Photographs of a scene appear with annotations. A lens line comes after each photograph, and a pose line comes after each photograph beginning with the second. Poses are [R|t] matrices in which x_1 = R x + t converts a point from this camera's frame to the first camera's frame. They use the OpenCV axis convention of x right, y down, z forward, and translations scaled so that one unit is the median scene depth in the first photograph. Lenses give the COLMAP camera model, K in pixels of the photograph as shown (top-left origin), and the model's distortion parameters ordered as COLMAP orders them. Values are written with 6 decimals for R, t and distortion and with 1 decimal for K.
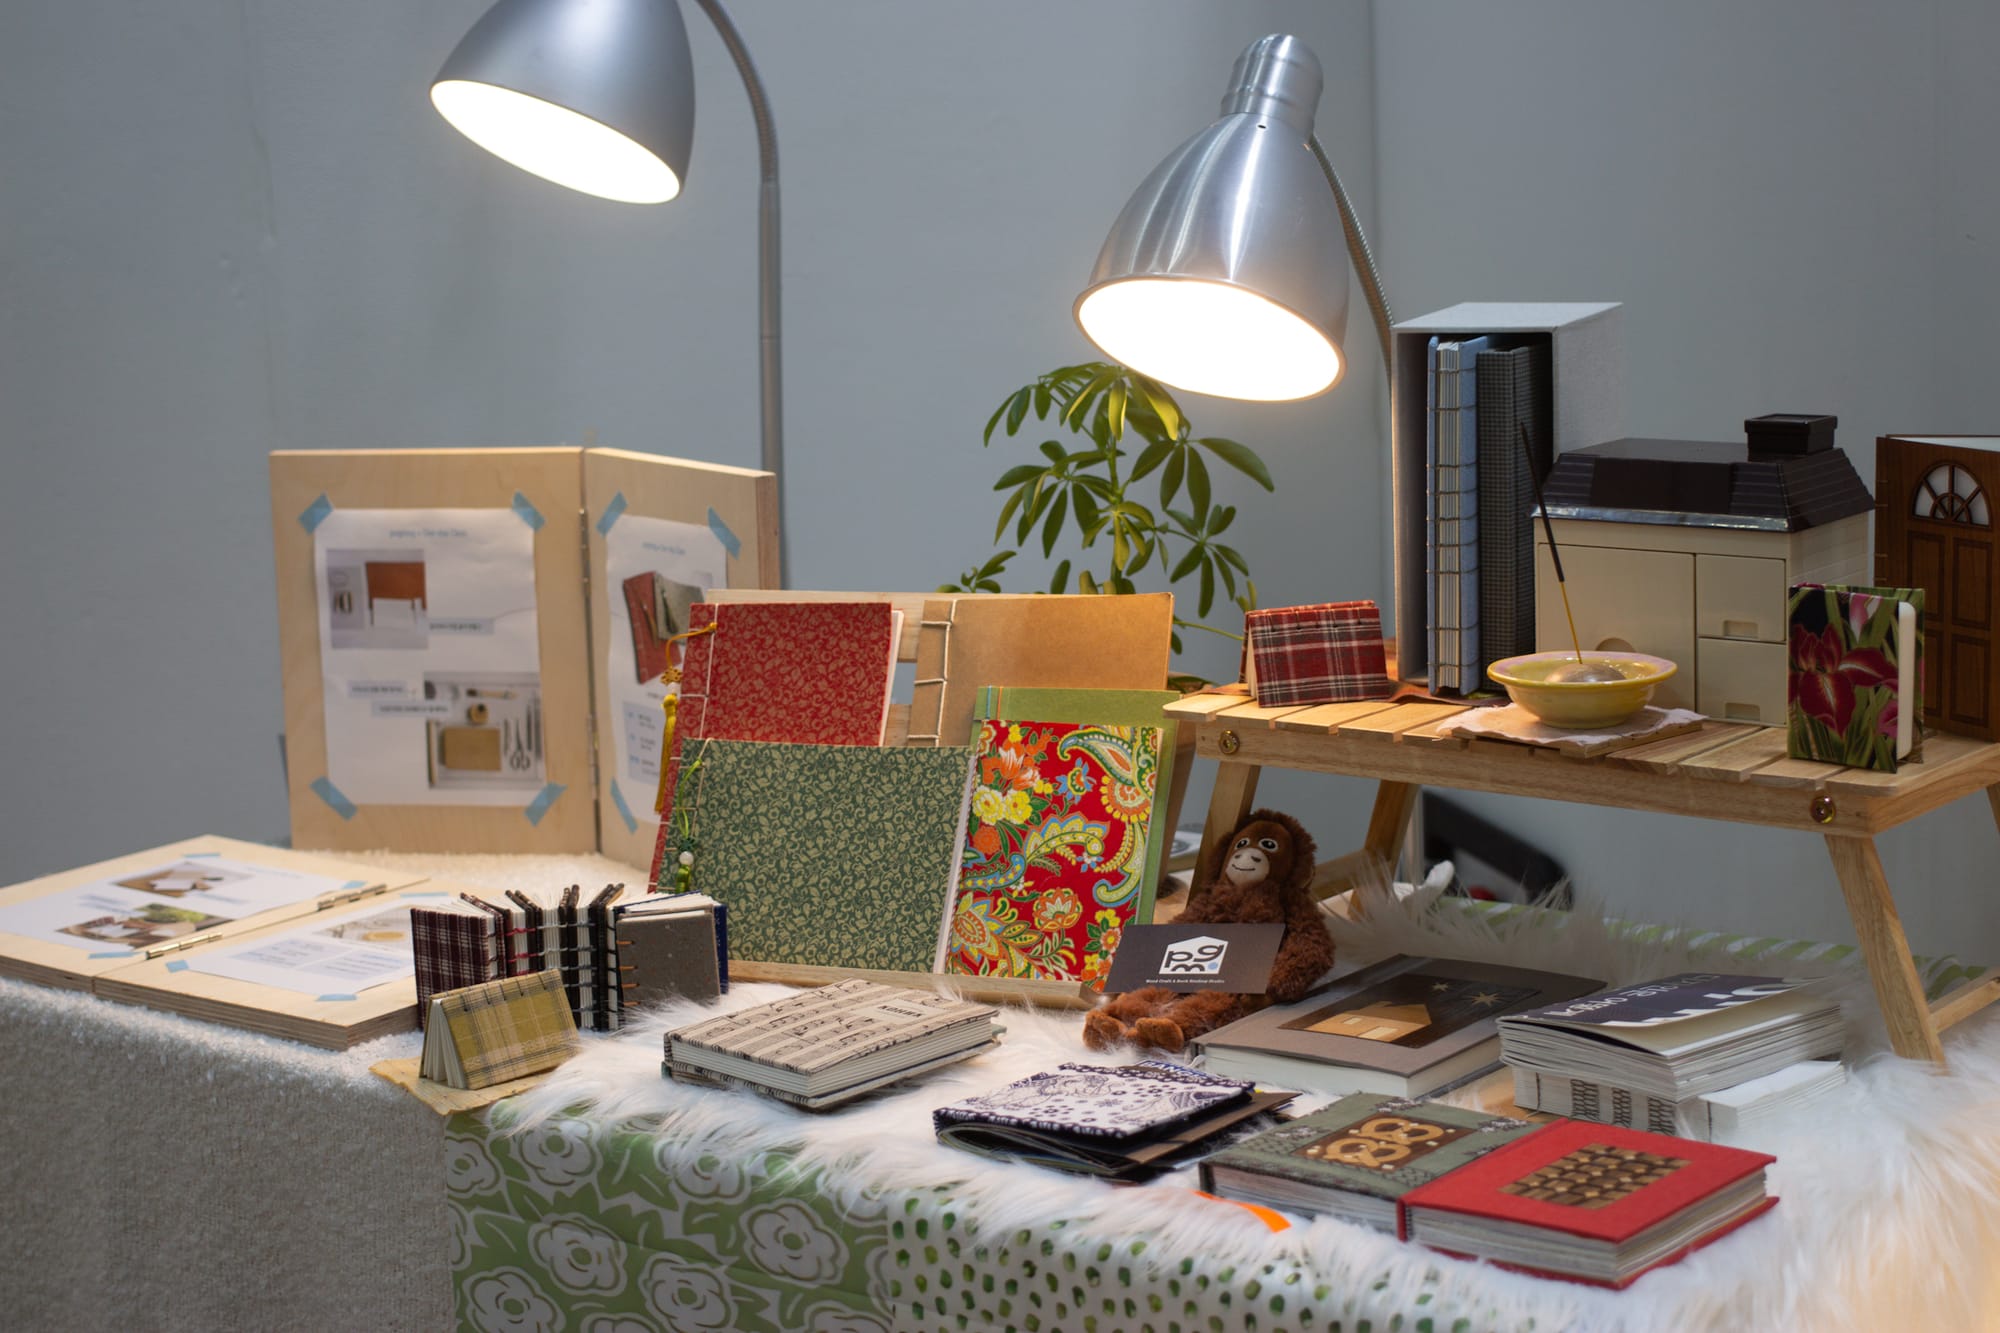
lens RADIAL K [[3725.8, 0, 1000.0], [0, 3725.8, 666.5], [0, 0, 1]] dist [-0.059246, -0.184777]
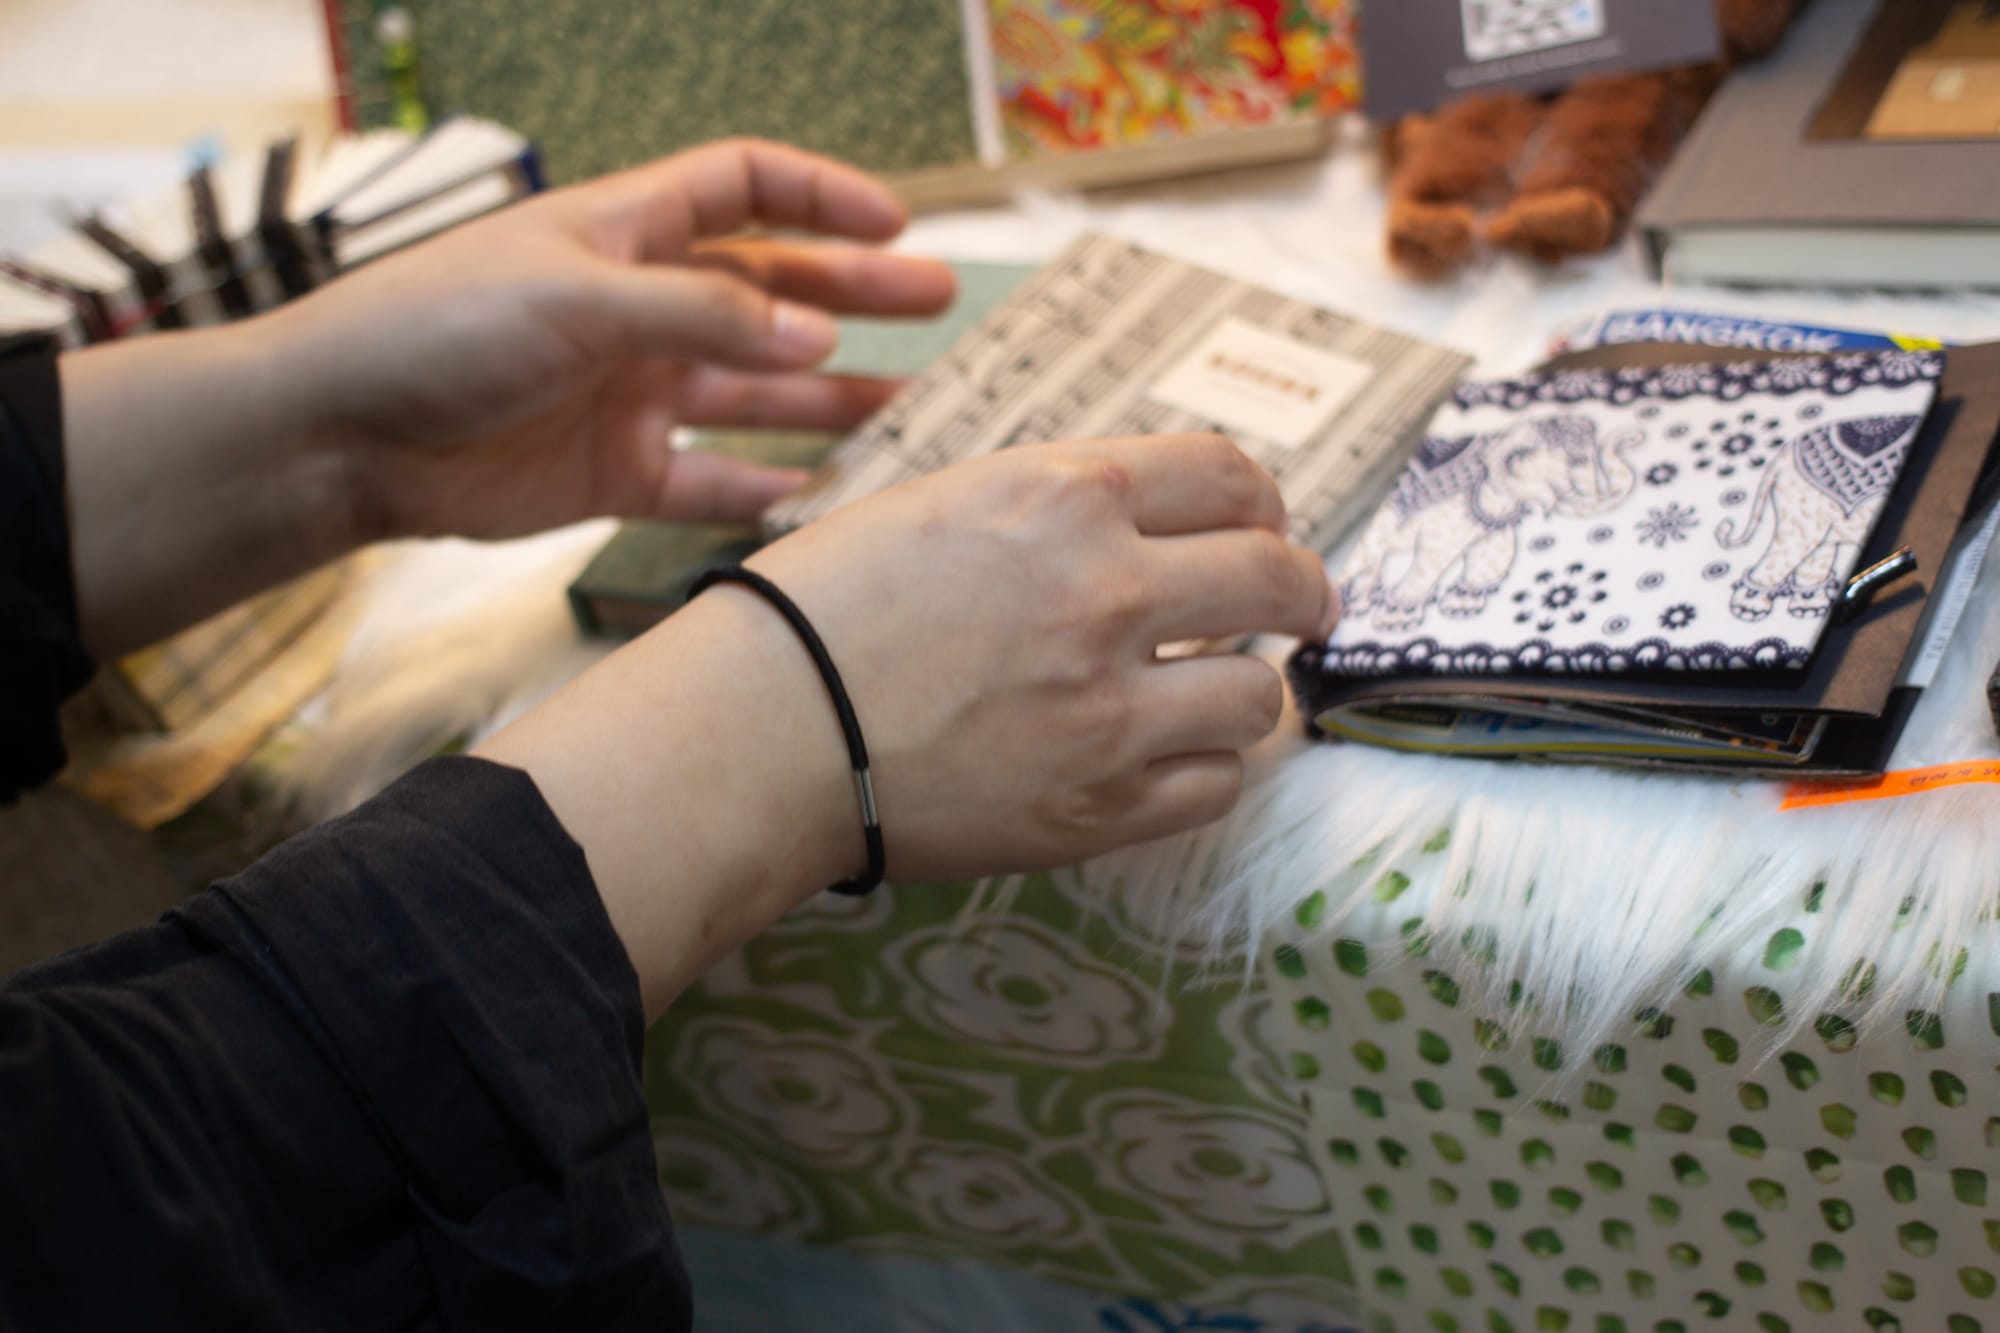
lens RADIAL K [[3725.8, 0, 1000.0], [0, 3725.8, 666.5], [0, 0, 1]] dist [-0.059246, -0.184777]
pose [[0.953903, -0.293845, 0.061022, -0.073947], [0.245056, 0.880010, 0.406854, -0.063492], [-0.173252, -0.373146, 0.911453, 0.601336]]
